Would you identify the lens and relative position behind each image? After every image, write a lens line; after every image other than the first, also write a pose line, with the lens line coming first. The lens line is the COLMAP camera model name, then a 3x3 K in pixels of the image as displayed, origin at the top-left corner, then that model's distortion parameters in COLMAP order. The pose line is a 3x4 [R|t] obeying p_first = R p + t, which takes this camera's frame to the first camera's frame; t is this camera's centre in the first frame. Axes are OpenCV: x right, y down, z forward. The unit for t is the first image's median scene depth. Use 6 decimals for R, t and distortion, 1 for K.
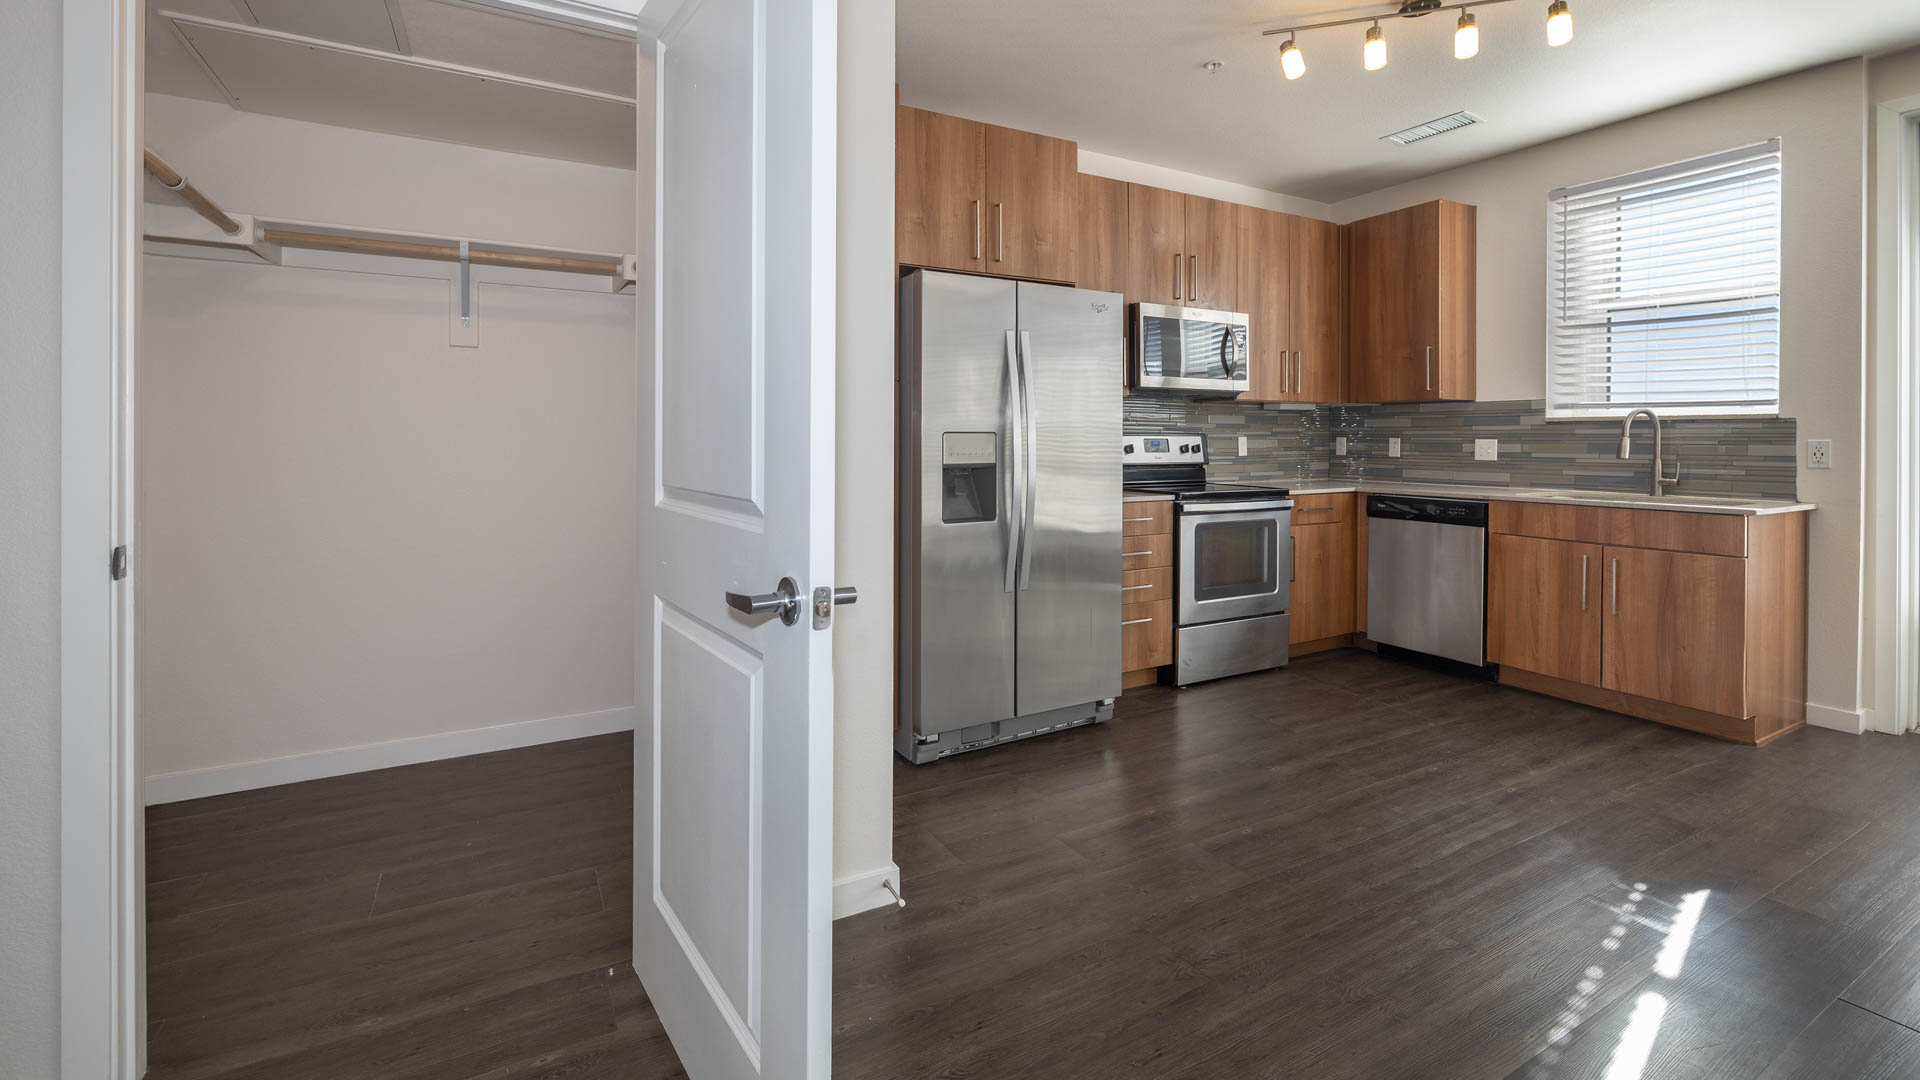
lens RADIAL K [[830.0, 0, 957.2], [0, 830.0, 441.8], [0, 0, 1]] dist [-0.000459, -0.000073]
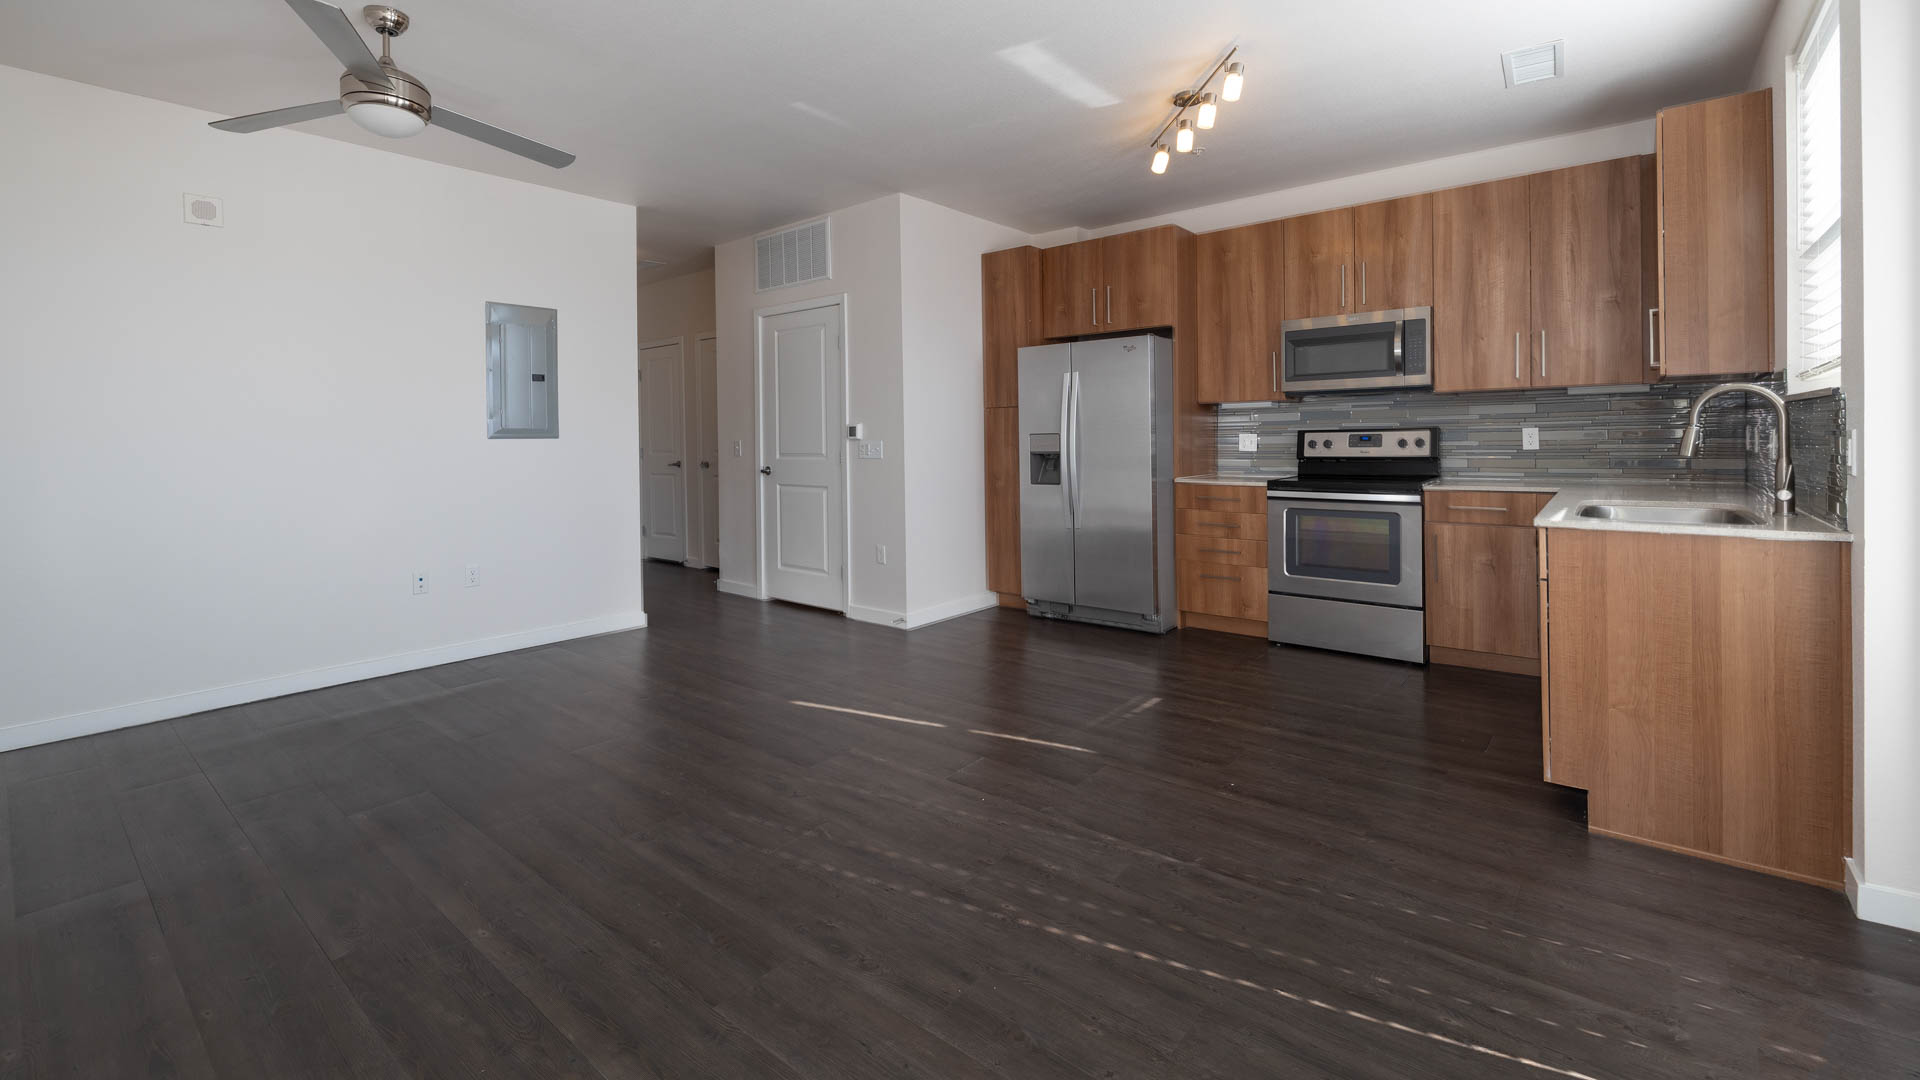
lens RADIAL K [[800.7, 0, 962.4], [0, 800.7, 438.1], [0, 0, 1]] dist [0.000099, 0.000102]
pose [[0.366213, -0.008843, -0.930489, 1.144523], [0.006527, 0.999955, -0.006935, 0.006064], [0.930508, -0.003534, 0.366254, 0.159319]]
